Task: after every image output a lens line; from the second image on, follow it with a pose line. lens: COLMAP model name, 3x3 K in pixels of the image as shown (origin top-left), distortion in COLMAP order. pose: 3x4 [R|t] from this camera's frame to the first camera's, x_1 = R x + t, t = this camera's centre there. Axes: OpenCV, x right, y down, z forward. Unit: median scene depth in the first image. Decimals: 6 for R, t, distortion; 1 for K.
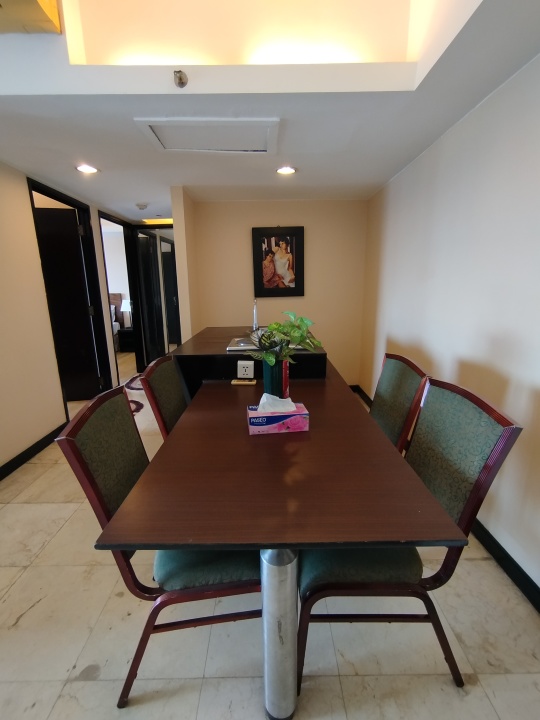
lens RADIAL K [[325.0, 0, 270.5], [0, 325.0, 361.1], [0, 0, 1]] dist [-0.002979, 0.001213]
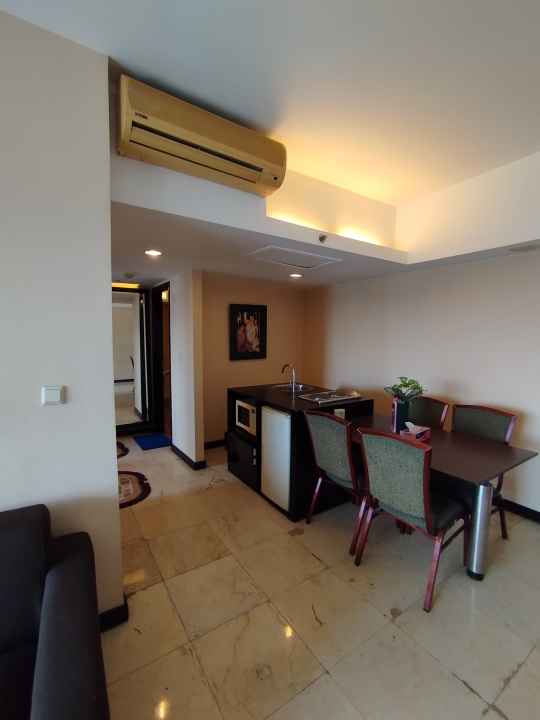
lens RADIAL K [[325.0, 0, 273.5], [0, 325.0, 362.8], [0, 0, 1]] dist [-0.002979, 0.001213]
pose [[0.835073, -0.026872, 0.549483, -0.582094], [0.109111, 0.987055, -0.117549, -0.033615], [-0.539211, 0.158117, 0.827195, -0.052268]]
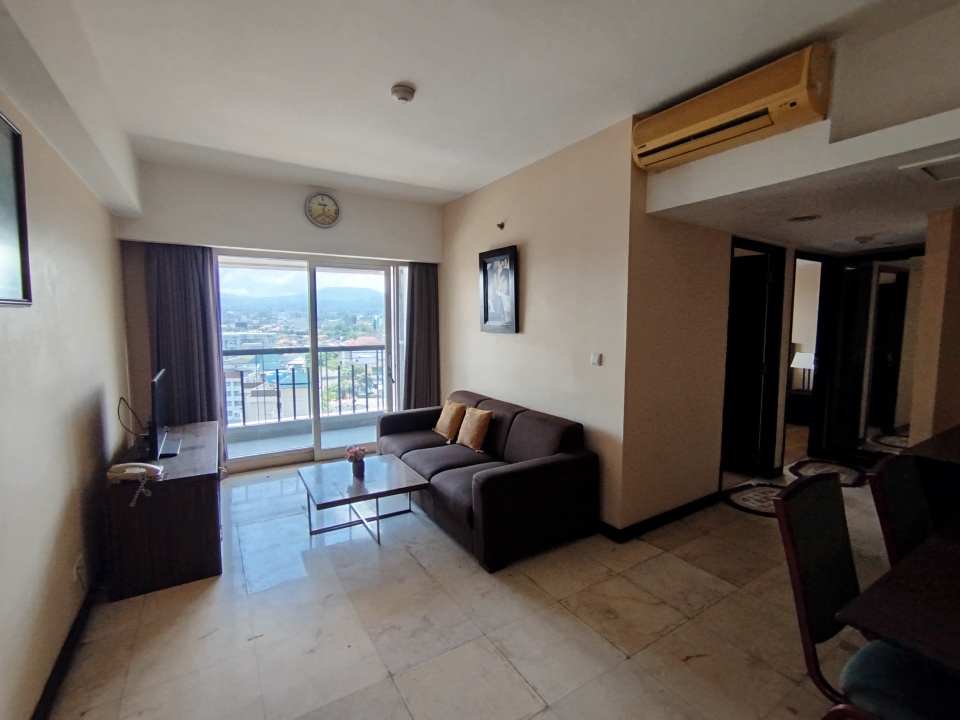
lens RADIAL K [[433.3, 0, 471.9], [0, 433.3, 355.0], [0, 0, 1]] dist [-0.002979, 0.001213]
pose [[0.513278, 0.080887, -0.854402, 0.004260], [-0.205723, 0.978119, -0.030988, -0.002956], [0.833201, 0.191676, 0.518687, -0.199771]]
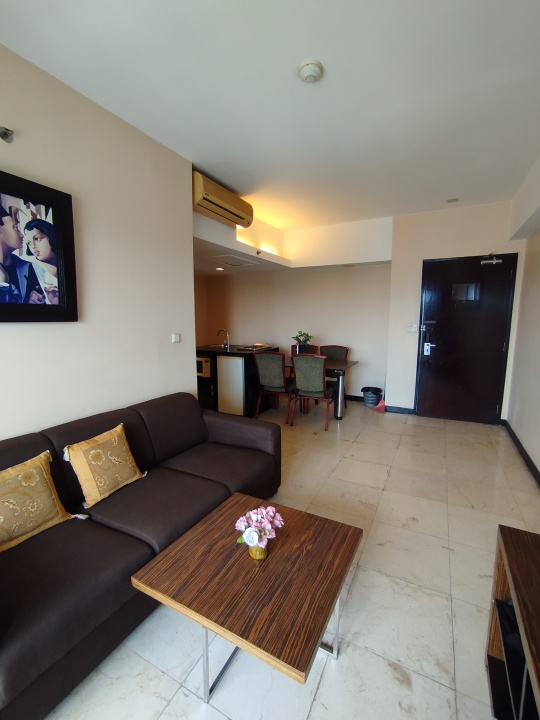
lens RADIAL K [[325.0, 0, 267.5], [0, 325.0, 360.2], [0, 0, 1]] dist [-0.002979, 0.001213]
pose [[0.475776, -0.109500, 0.872724, -1.176335], [0.204016, 0.978899, 0.011600, 0.016697], [-0.855578, 0.172531, 0.488077, -0.124273]]
